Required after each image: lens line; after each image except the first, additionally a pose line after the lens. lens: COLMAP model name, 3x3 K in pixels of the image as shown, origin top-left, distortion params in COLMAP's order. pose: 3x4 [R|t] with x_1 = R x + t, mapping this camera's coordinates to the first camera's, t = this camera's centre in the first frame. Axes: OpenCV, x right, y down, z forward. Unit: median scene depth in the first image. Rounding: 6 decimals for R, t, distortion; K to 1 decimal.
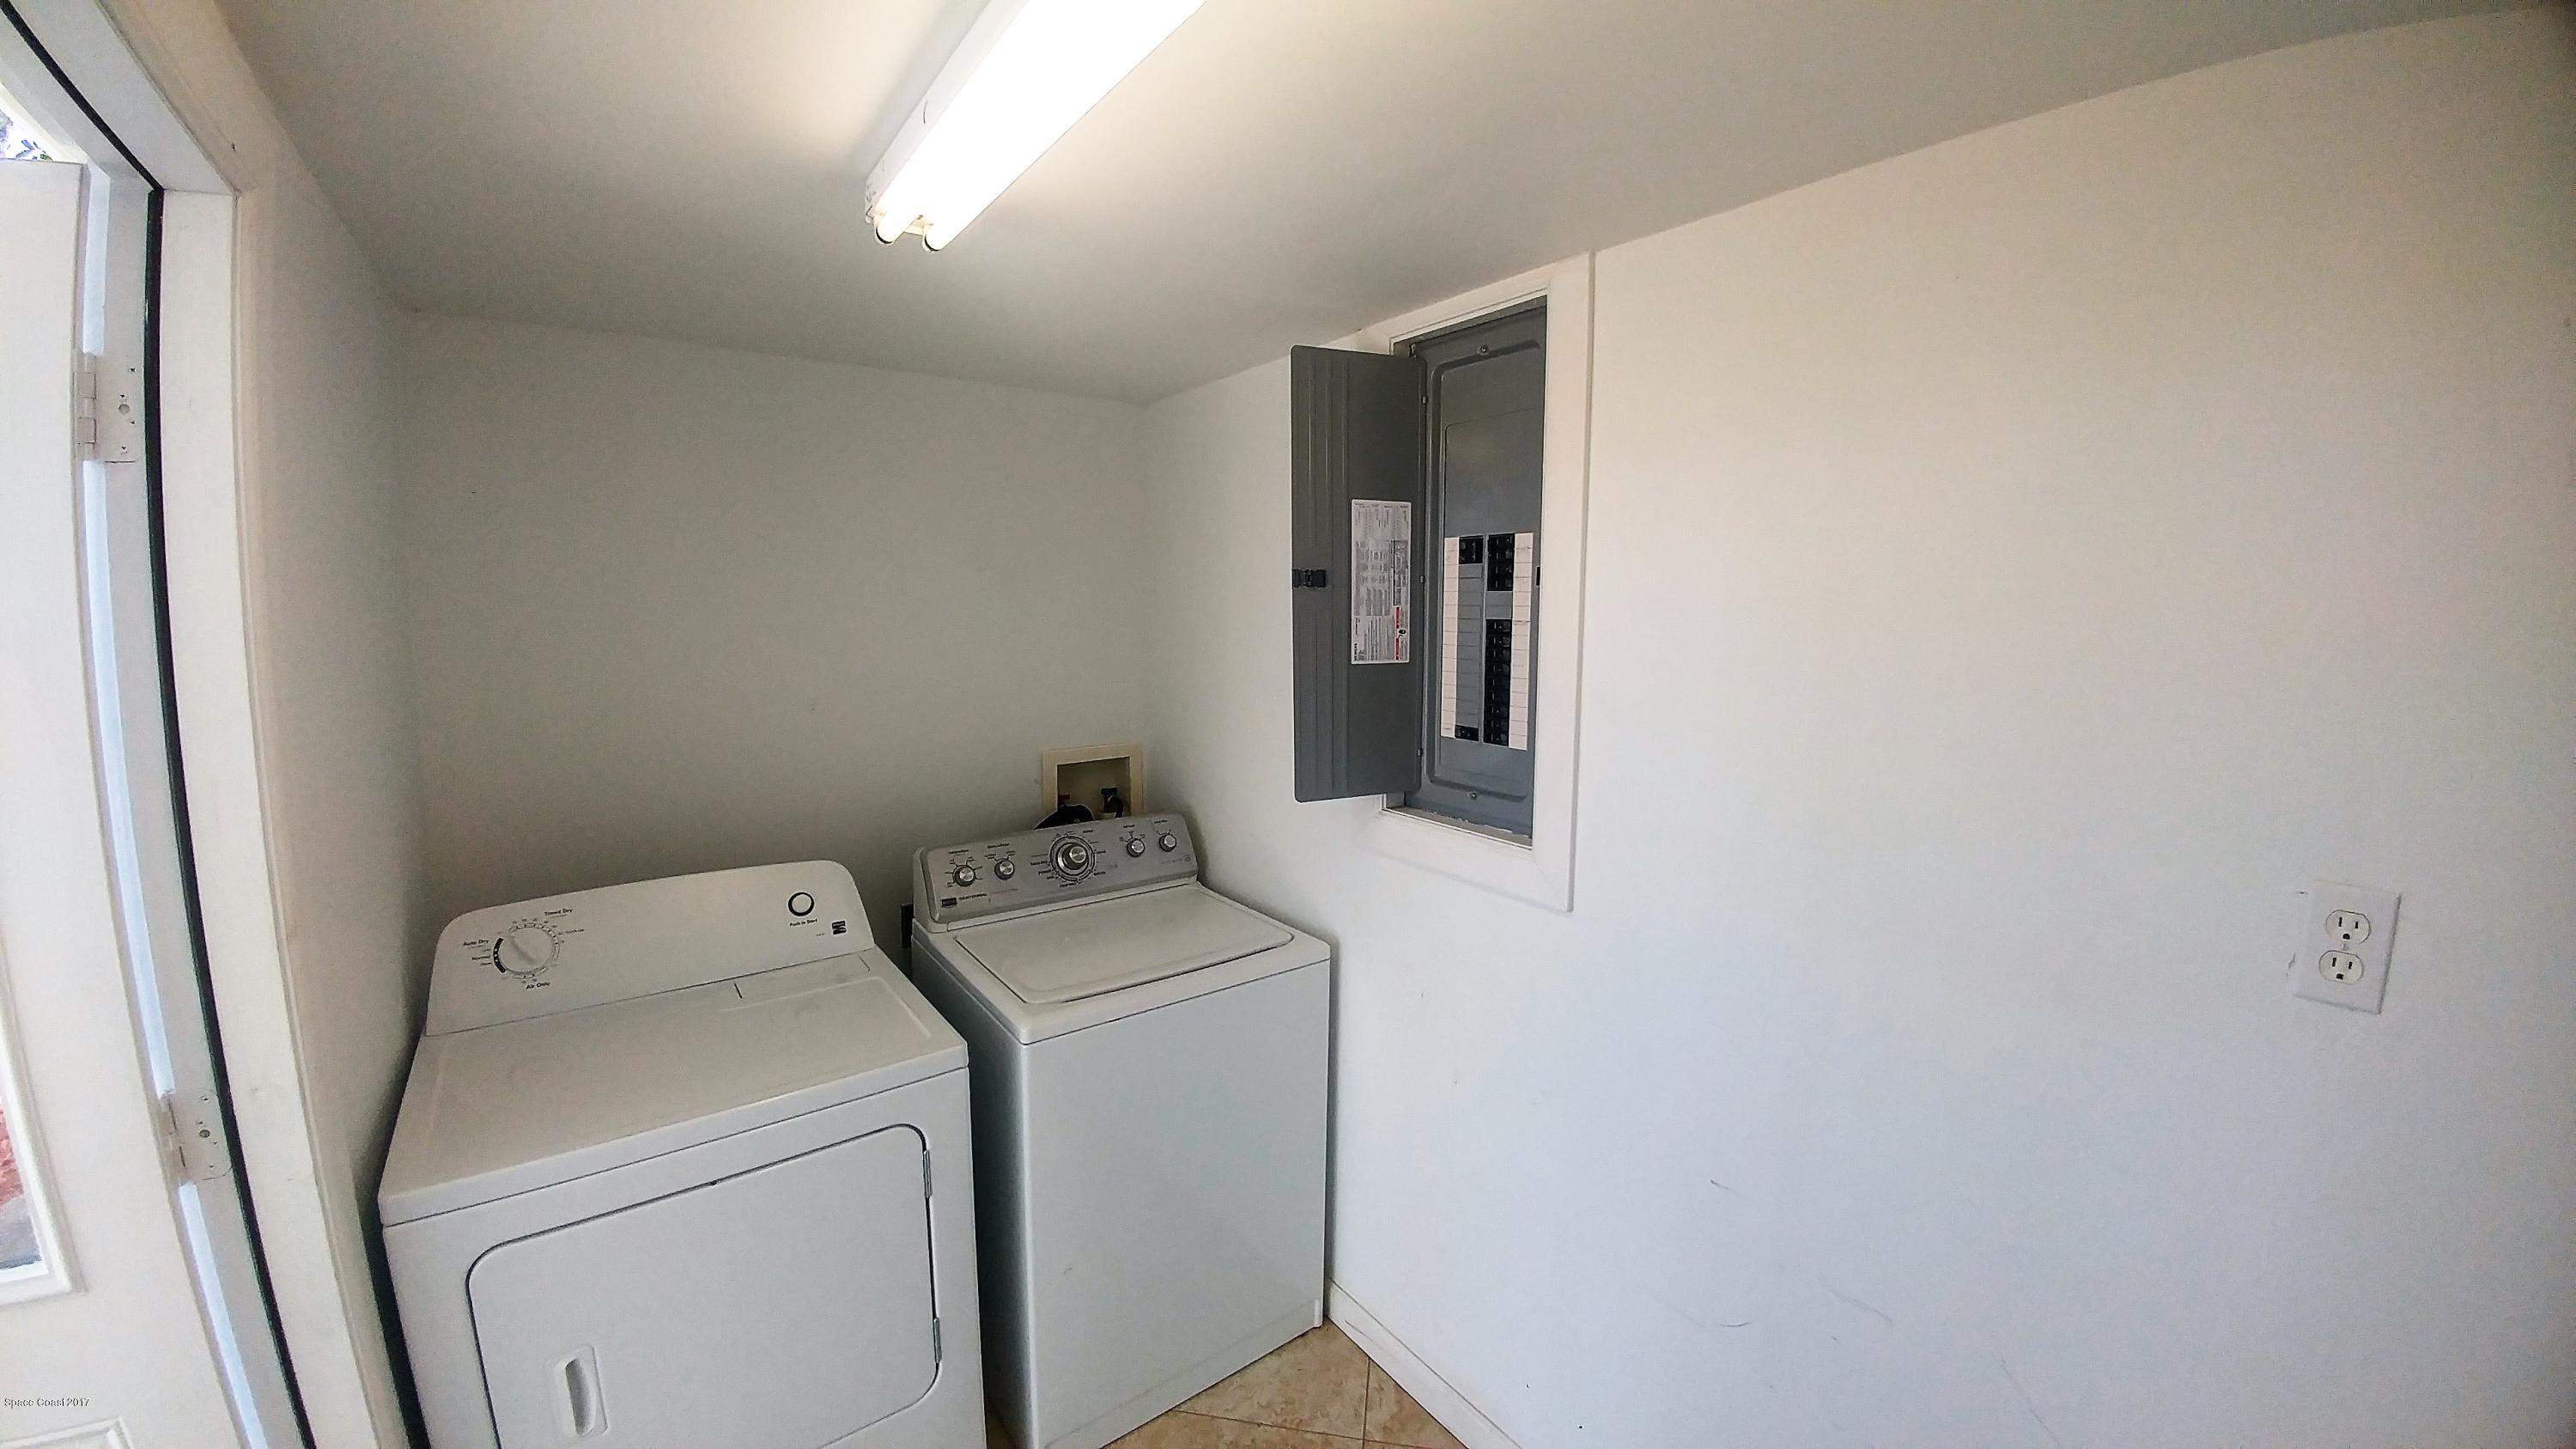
lens RADIAL K [[930.5, 0, 1268.6], [0, 930.5, 700.4], [0, 0, 1]] dist [-0.027495, -0.012824]
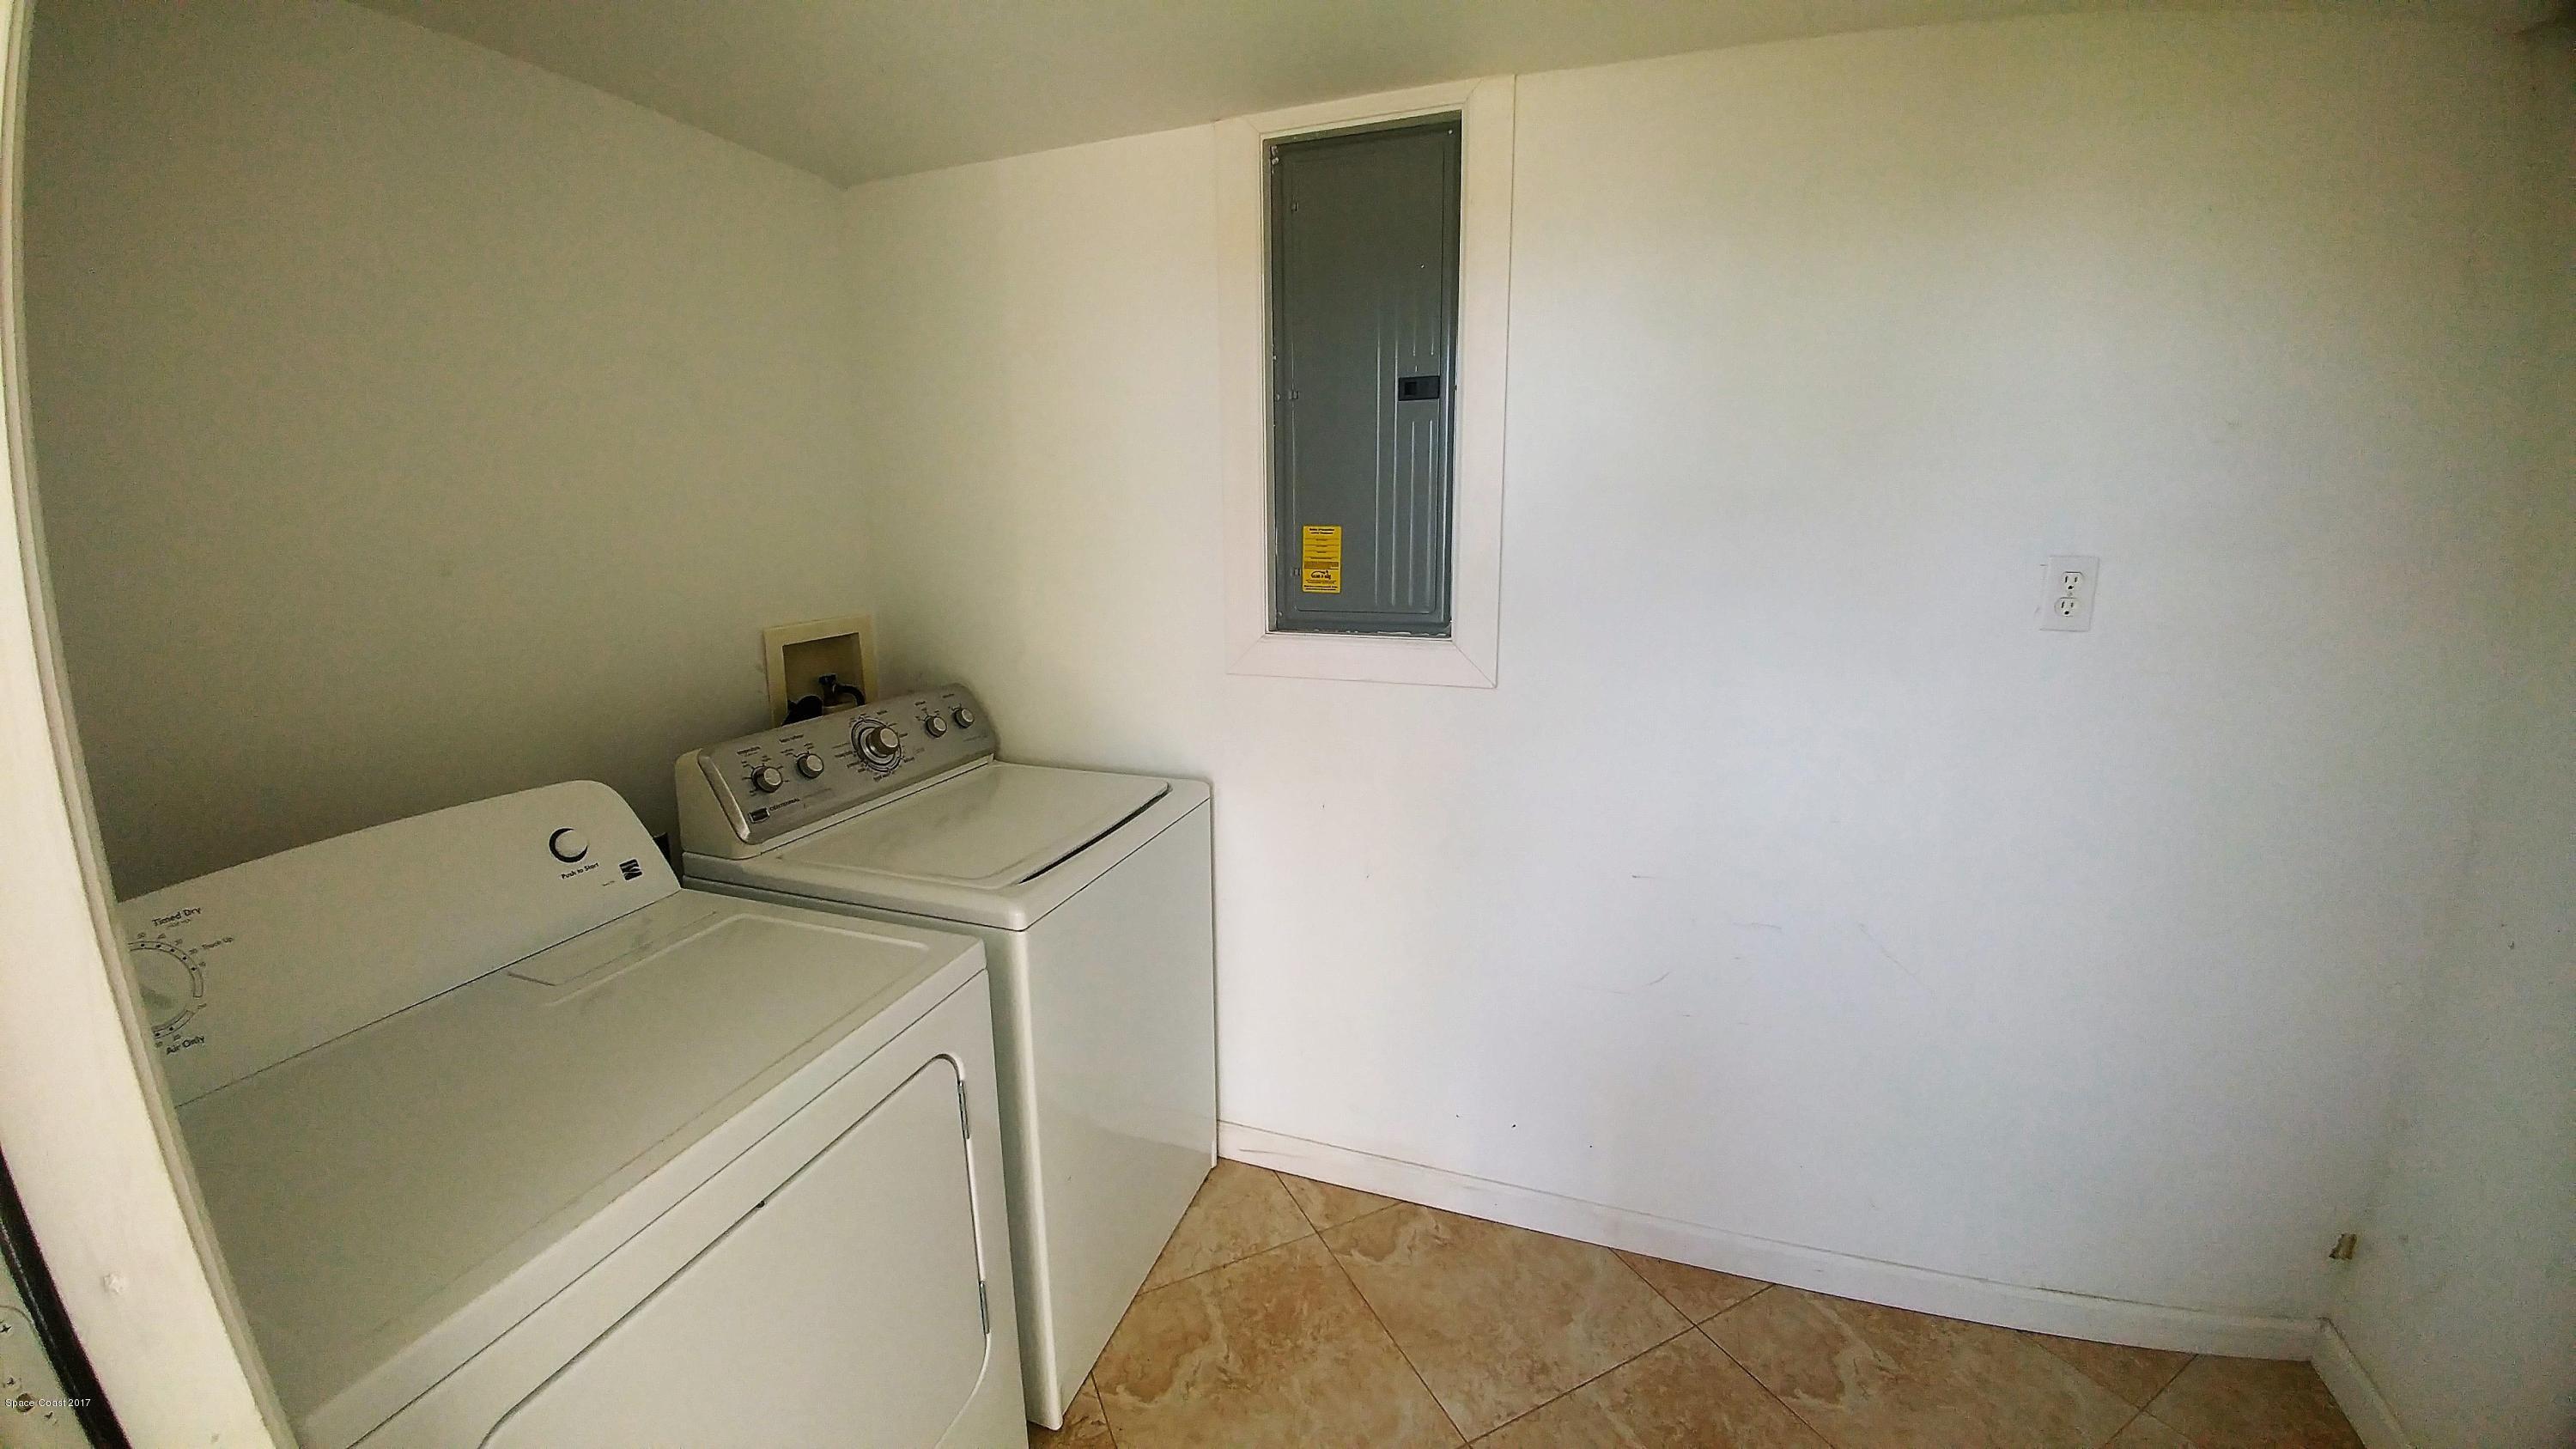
lens RADIAL K [[930.5, 0, 1268.6], [0, 930.5, 700.4], [0, 0, 1]] dist [-0.027495, -0.012824]
pose [[0.826090, -0.120725, 0.550455, -0.430800], [0.072176, 0.991405, 0.109116, 0.080396], [-0.558897, -0.050411, 0.827703, 0.173441]]
